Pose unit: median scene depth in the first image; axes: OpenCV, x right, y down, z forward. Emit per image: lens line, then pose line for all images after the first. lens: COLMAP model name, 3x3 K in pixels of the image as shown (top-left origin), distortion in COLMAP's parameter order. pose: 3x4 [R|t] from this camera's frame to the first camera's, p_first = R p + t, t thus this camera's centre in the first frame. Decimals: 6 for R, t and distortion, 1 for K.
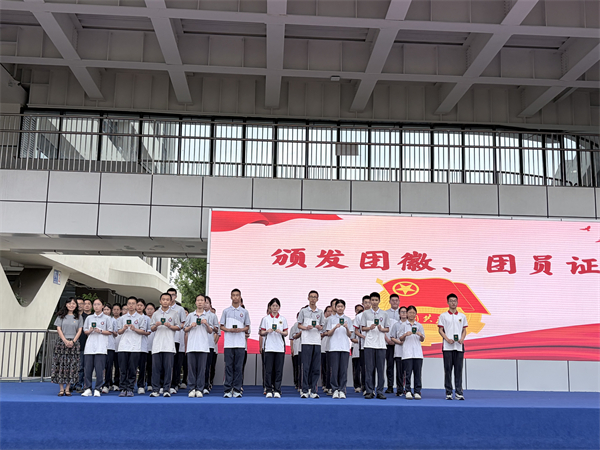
lens RADIAL K [[763.7, 0, 267.5], [0, 763.7, 230.0], [0, 0, 1]] dist [-0.012096, 0.000000]
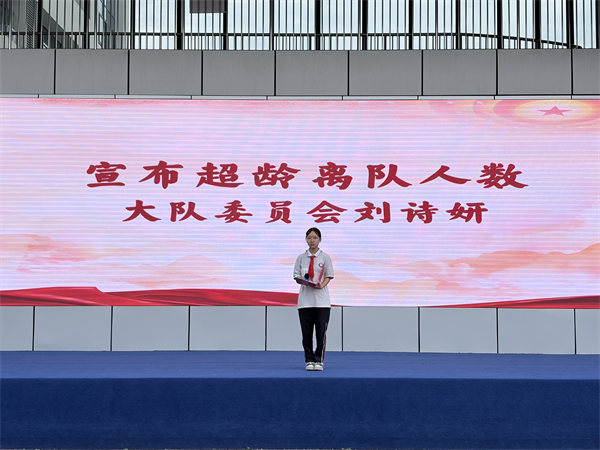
lens RADIAL K [[1075.6, 0, 302.8], [0, 1075.6, 219.3], [0, 0, 1]] dist [0.097131, 0.000000]
pose [[0.997846, -0.022192, -0.061727, 0.277691], [0.027253, 0.996227, 0.082394, 0.007601], [0.059666, -0.083899, 0.994686, 0.037653]]
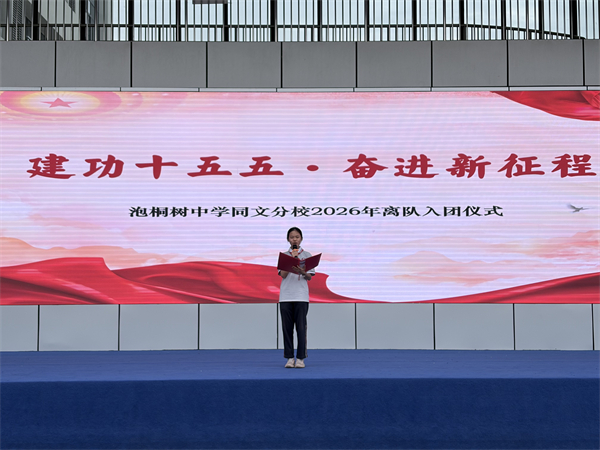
lens RADIAL K [[1075.6, 0, 300.4], [0, 1075.6, 208.7], [0, 0, 1]] dist [0.097131, 0.000000]
pose [[0.998968, -0.028053, -0.035727, 0.240304], [0.030868, 0.996250, 0.080830, 0.005511], [0.033326, -0.081849, 0.996087, 0.056015]]
